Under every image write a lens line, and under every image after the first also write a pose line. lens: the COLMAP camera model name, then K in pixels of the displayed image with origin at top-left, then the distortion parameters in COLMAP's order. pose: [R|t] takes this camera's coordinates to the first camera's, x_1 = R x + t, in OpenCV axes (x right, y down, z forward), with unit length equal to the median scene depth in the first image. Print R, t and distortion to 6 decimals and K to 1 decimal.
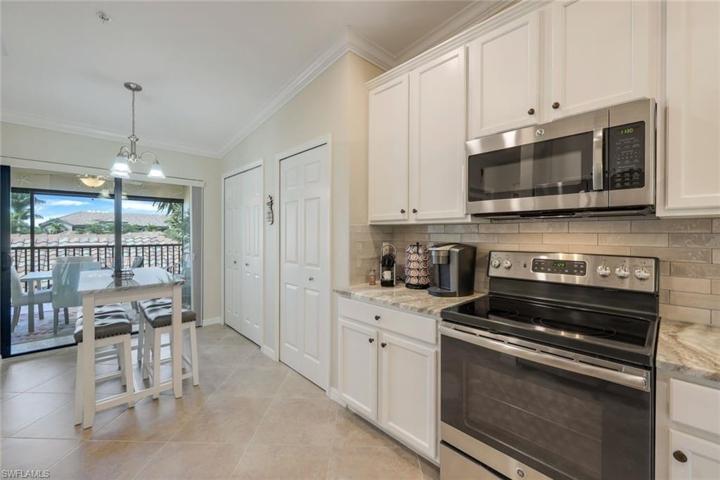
lens RADIAL K [[300.8, 0, 357.8], [0, 300.8, 237.4], [0, 0, 1]] dist [0.005637, 0.000325]
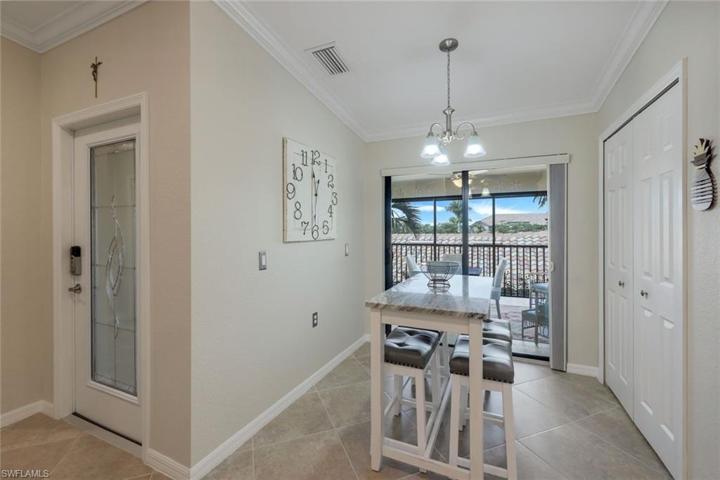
lens RADIAL K [[300.8, 0, 360.2], [0, 300.8, 231.0], [0, 0, 1]] dist [0.005637, 0.000325]
pose [[0.375100, -0.004924, -0.926971, -0.105443], [-0.014479, 0.999833, -0.011170, -0.003137], [0.926871, 0.017612, 0.374966, 0.510012]]
